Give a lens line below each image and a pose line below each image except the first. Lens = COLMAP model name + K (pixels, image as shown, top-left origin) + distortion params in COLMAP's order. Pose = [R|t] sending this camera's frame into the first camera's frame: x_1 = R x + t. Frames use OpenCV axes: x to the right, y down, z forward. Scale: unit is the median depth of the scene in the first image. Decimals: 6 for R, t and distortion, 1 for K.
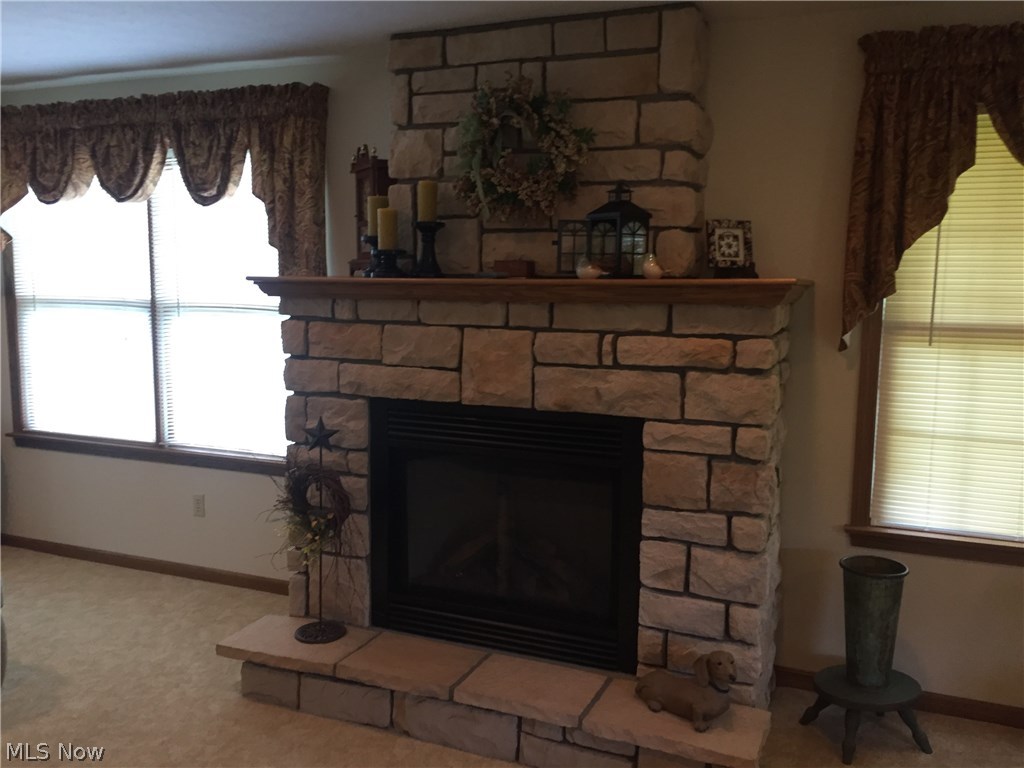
lens RADIAL K [[868.8, 0, 512.0], [0, 868.8, 384.0], [0, 0, 1]] dist [0.093449, -0.125482]
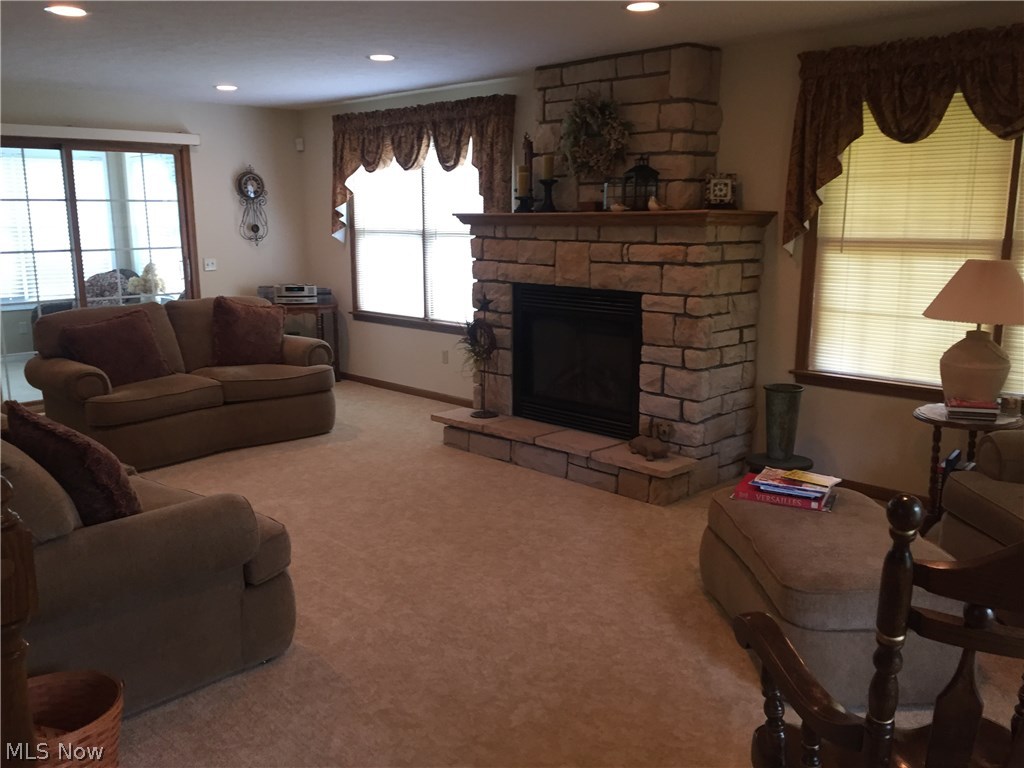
lens RADIAL K [[868.8, 0, 512.0], [0, 868.8, 384.0], [0, 0, 1]] dist [0.093449, -0.125482]
pose [[0.928277, 0.061337, -0.366797, 0.512266], [-0.037747, 0.996751, 0.071152, 0.098423], [0.369970, -0.052203, 0.927576, -0.660863]]
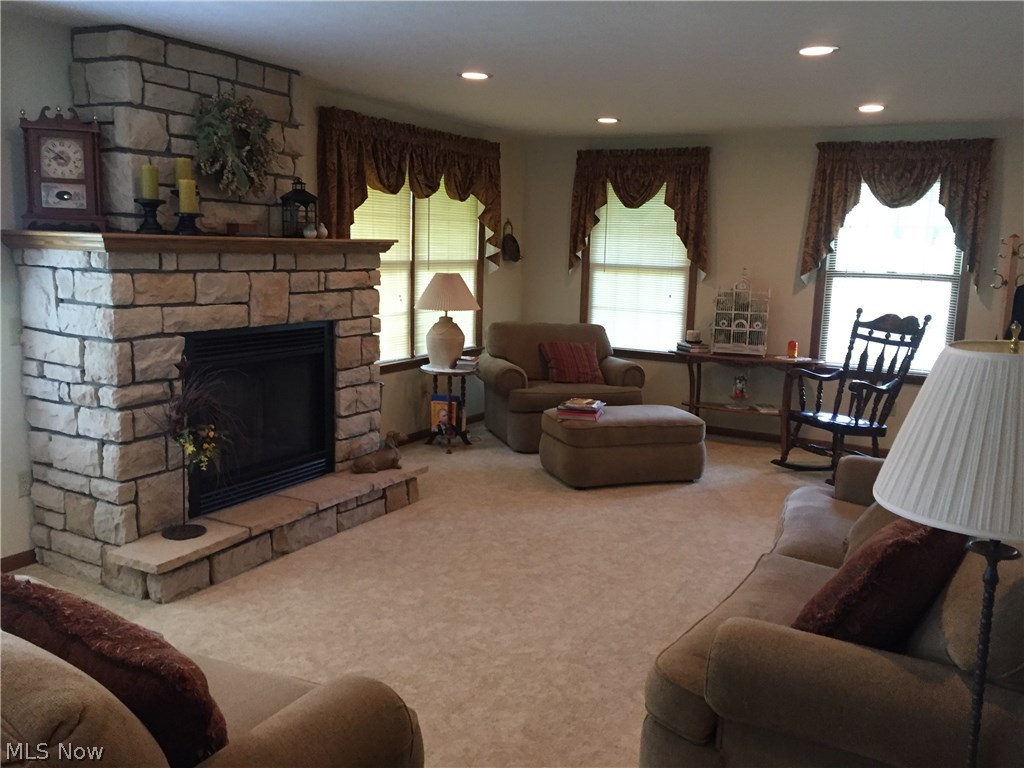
lens RADIAL K [[868.8, 0, 512.0], [0, 868.8, 384.0], [0, 0, 1]] dist [0.093449, -0.125482]
pose [[0.112972, -0.165185, 0.979771, -1.404394], [0.101665, 0.982830, 0.153978, -0.061090], [-0.988383, 0.082213, 0.127825, 0.407111]]
